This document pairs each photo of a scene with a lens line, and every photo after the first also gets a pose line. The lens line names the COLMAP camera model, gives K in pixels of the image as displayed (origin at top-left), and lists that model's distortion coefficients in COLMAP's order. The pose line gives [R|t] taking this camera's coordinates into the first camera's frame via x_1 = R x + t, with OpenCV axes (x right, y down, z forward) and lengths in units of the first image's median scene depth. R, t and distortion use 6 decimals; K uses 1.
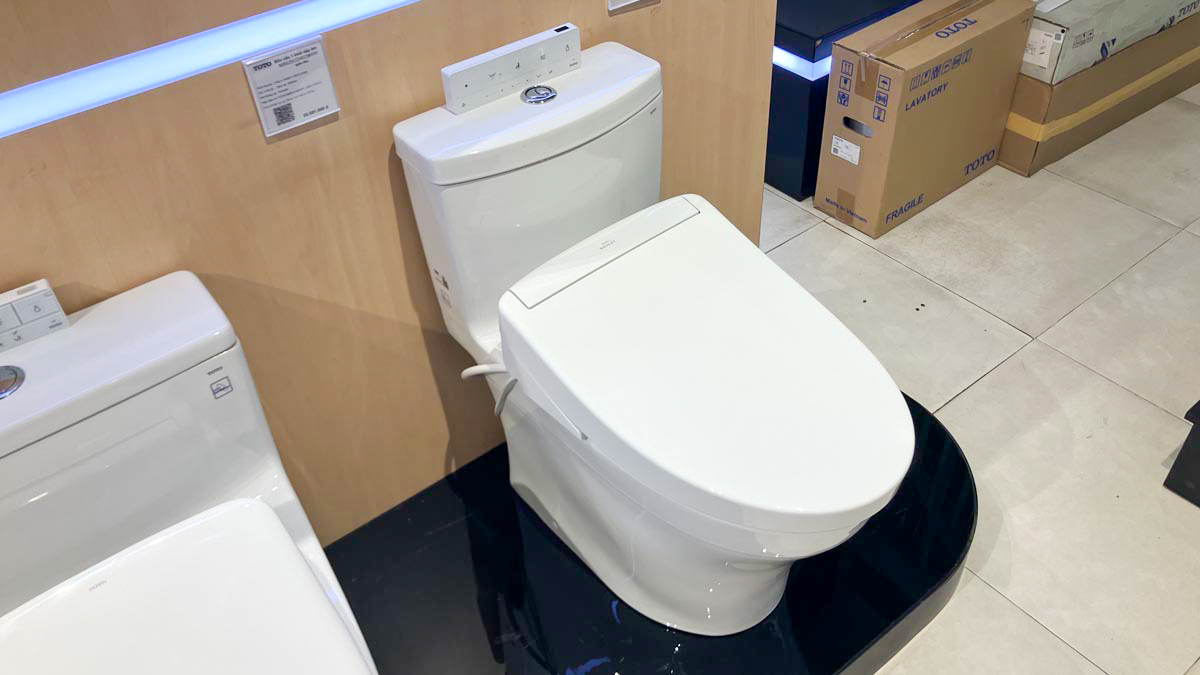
lens RADIAL K [[992.8, 0, 600.0], [0, 992.8, 337.5], [0, 0, 1]] dist [-0.007539, -0.006809]
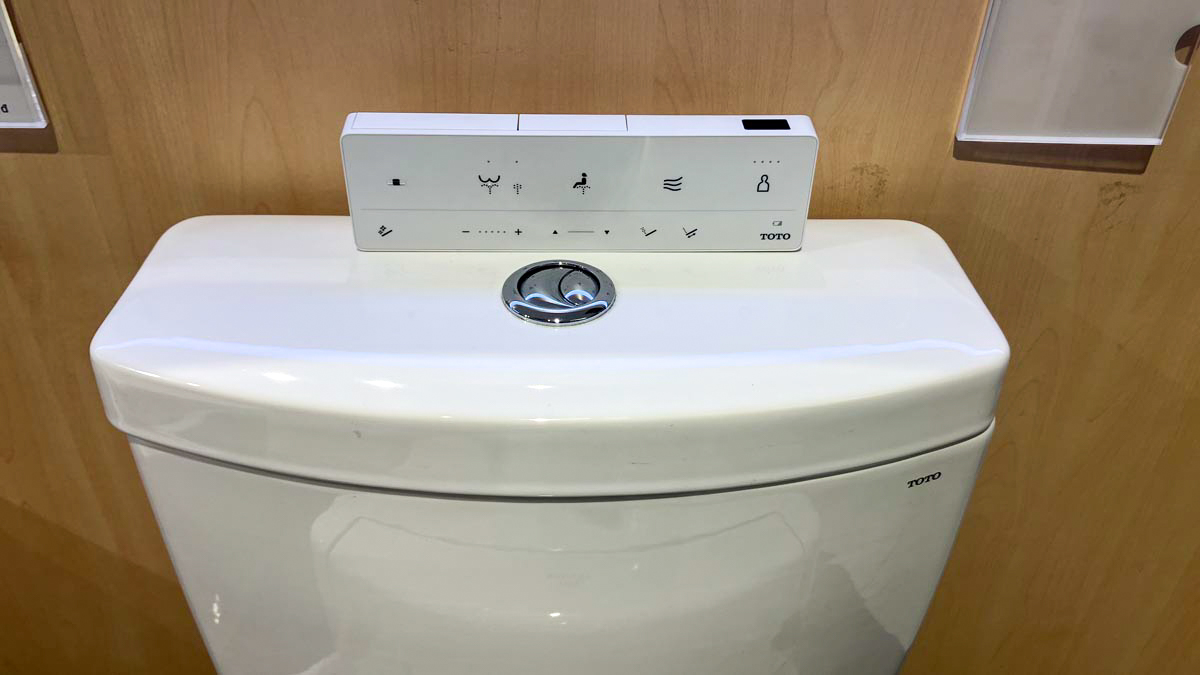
lens RADIAL K [[992.8, 0, 600.0], [0, 992.8, 337.5], [0, 0, 1]] dist [-0.007539, -0.006809]
pose [[0.792825, 0.407255, -0.453399, 0.100101], [-0.441974, 0.896444, 0.032364, -0.244474], [0.419627, 0.174732, 0.890720, 0.712746]]
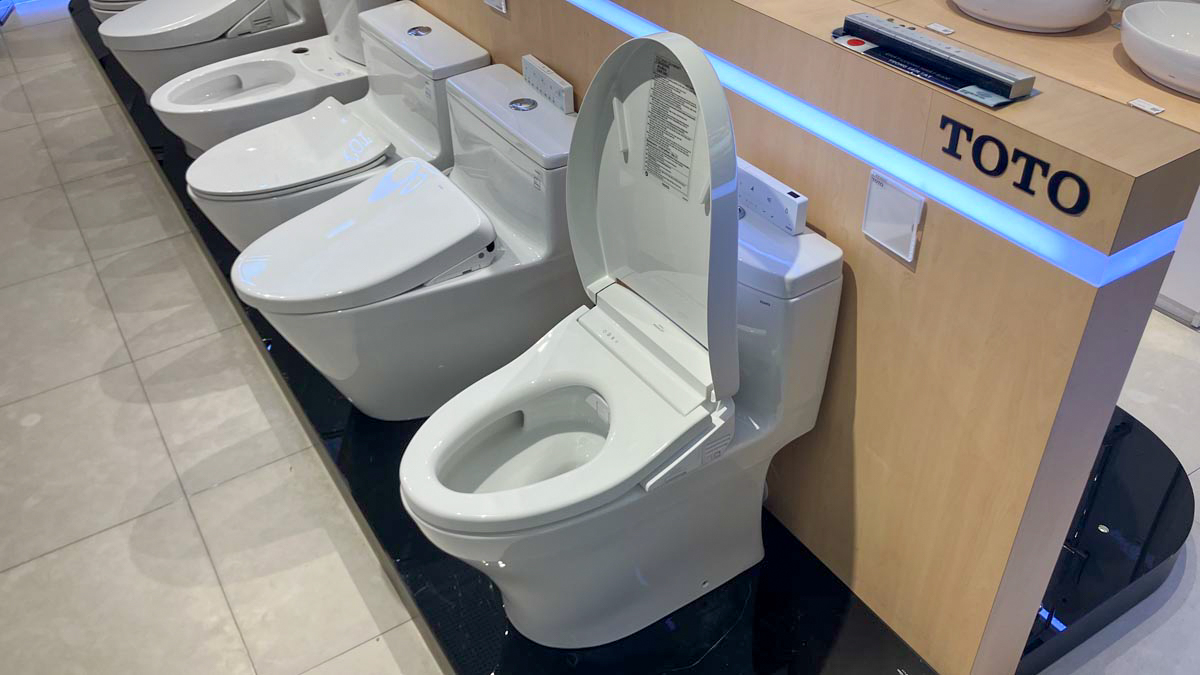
lens RADIAL K [[992.8, 0, 600.0], [0, 992.8, 337.5], [0, 0, 1]] dist [-0.007539, -0.006809]
pose [[-0.108083, 0.640576, -0.760250, 0.919200], [-0.628083, 0.548776, 0.551685, -0.701045], [0.770603, 0.537128, 0.343022, 0.557853]]
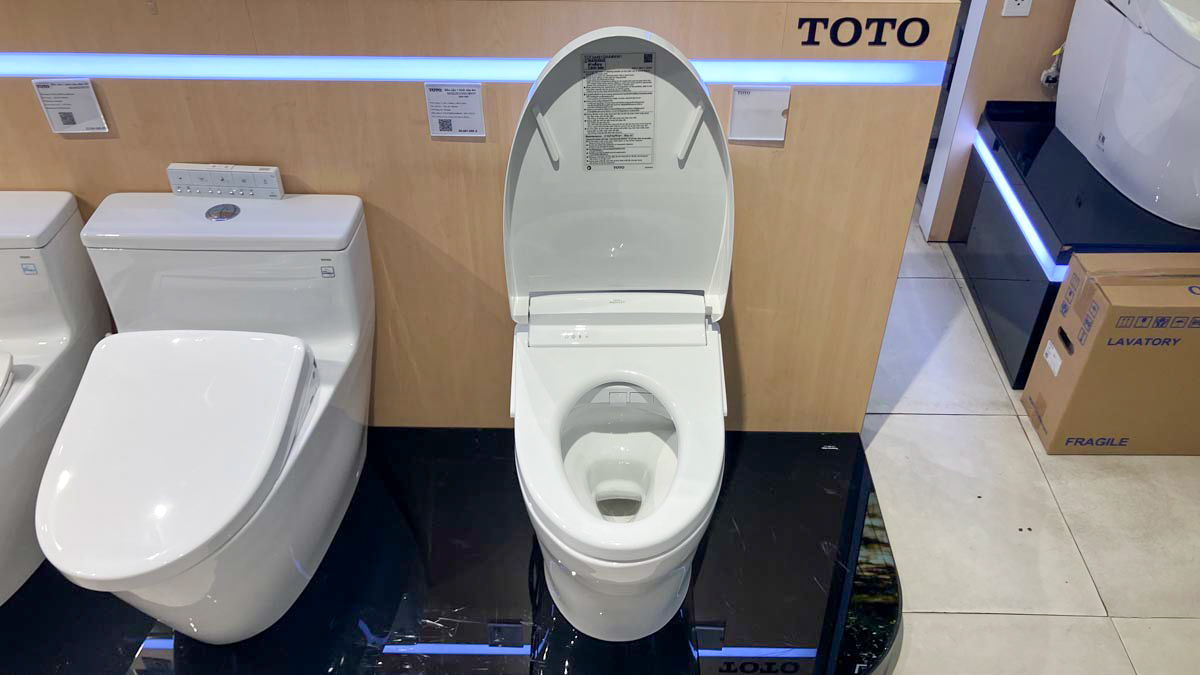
lens RADIAL K [[952.2, 0, 604.0], [0, 952.2, 359.7], [0, 0, 1]] dist [0.013827, 0.002216]
pose [[0.763784, 0.440986, -0.471344, 0.612831], [-0.446373, 0.888331, 0.107796, -0.155654], [0.466246, 0.128062, 0.875337, -0.076982]]
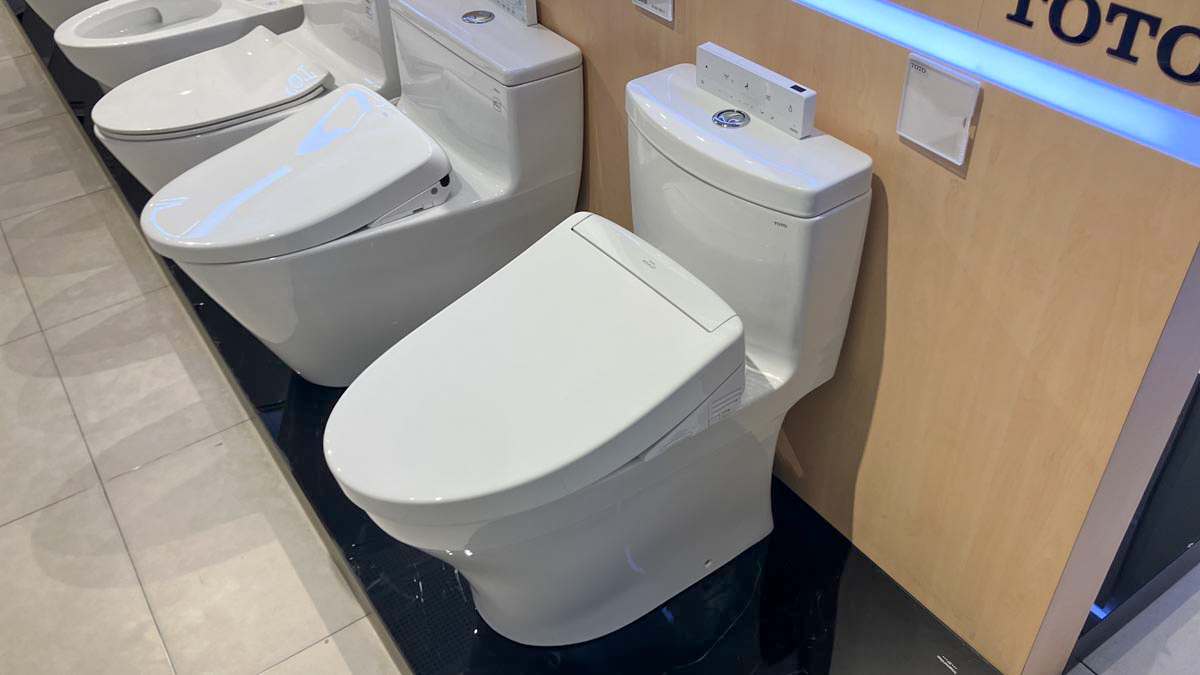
lens RADIAL K [[993.6, 0, 597.6], [0, 993.6, 318.4], [0, 0, 1]] dist [-0.004239, 0.005137]
pose [[-0.063957, 0.653630, -0.754107, 0.788880], [-0.629777, 0.559746, 0.538577, -0.566852], [0.774138, 0.509366, 0.375841, 0.629912]]
